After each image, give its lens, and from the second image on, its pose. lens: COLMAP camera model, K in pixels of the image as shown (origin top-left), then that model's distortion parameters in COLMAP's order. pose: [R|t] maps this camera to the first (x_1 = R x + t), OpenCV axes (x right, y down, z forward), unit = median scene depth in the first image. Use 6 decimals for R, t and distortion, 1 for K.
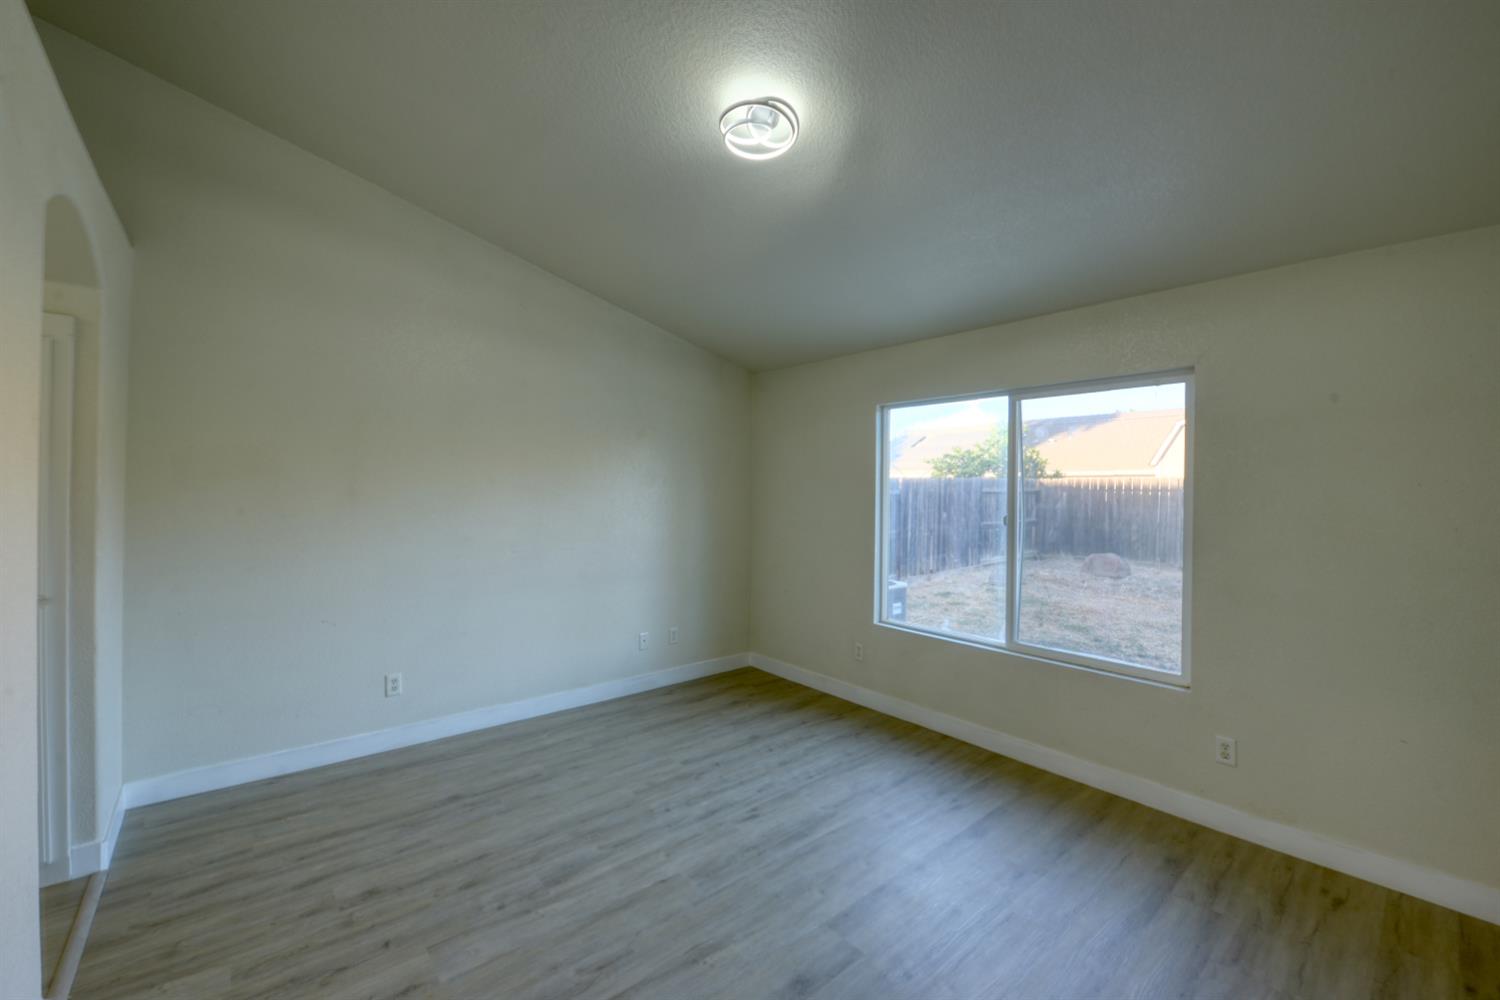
lens RADIAL K [[603.2, 0, 741.4], [0, 603.2, 478.3], [0, 0, 1]] dist [-0.018572, -0.000733]
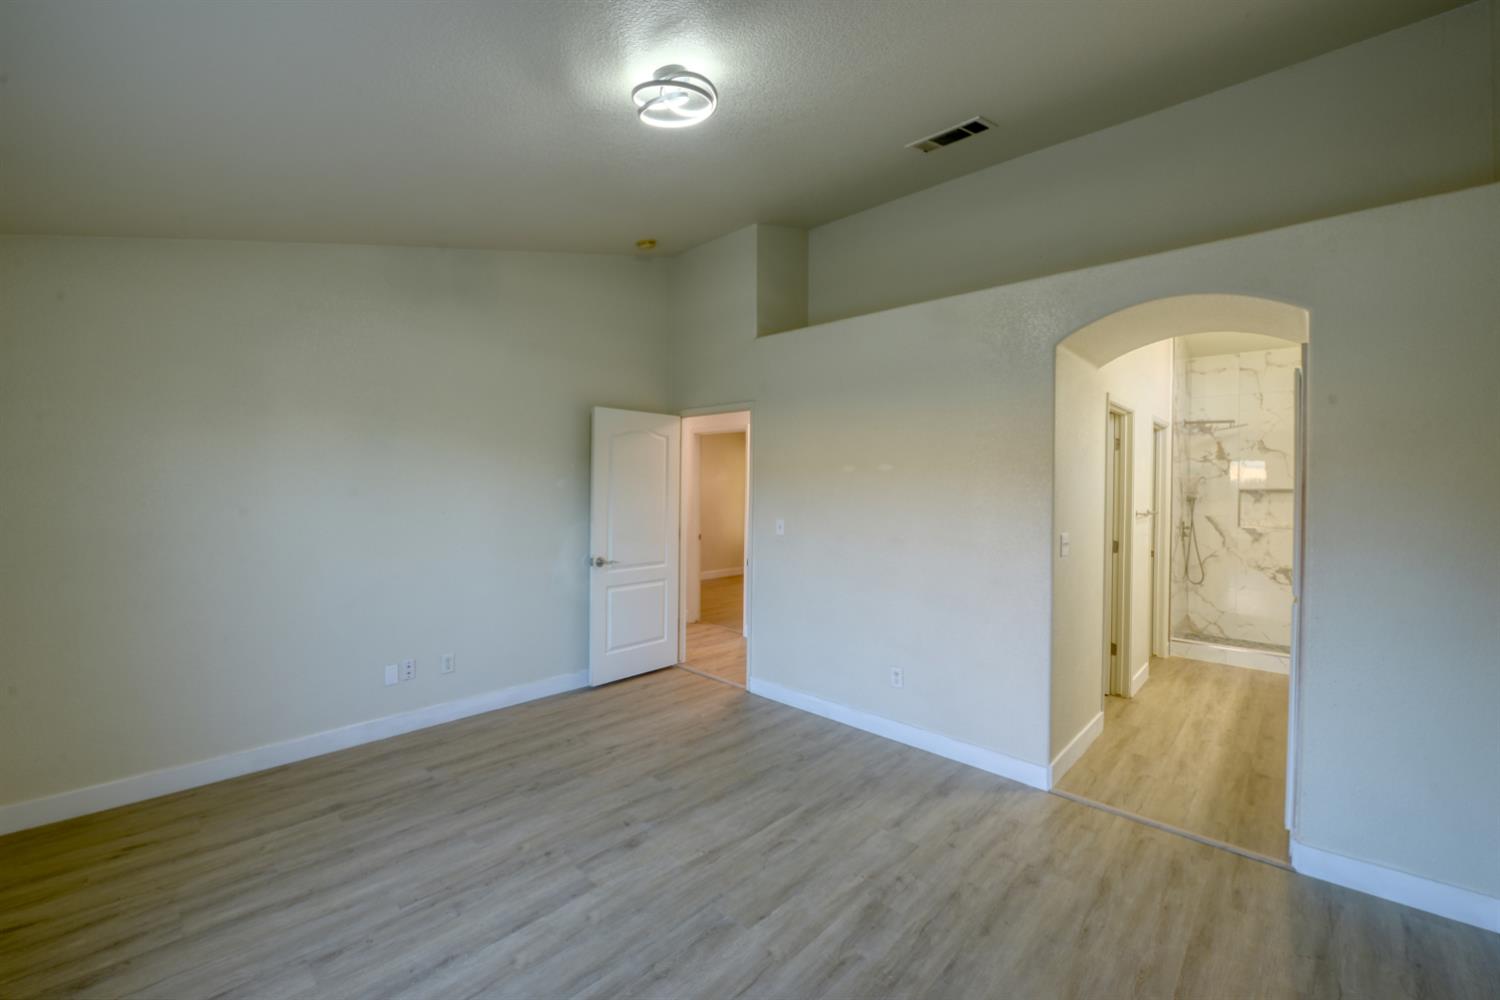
lens RADIAL K [[603.2, 0, 741.0], [0, 603.2, 491.8], [0, 0, 1]] dist [-0.018572, -0.000733]
pose [[-0.993902, -0.020701, -0.108309, 0.012795], [-0.019913, 0.999767, -0.008359, 0.029730], [0.108457, -0.006151, -0.994082, 1.927265]]
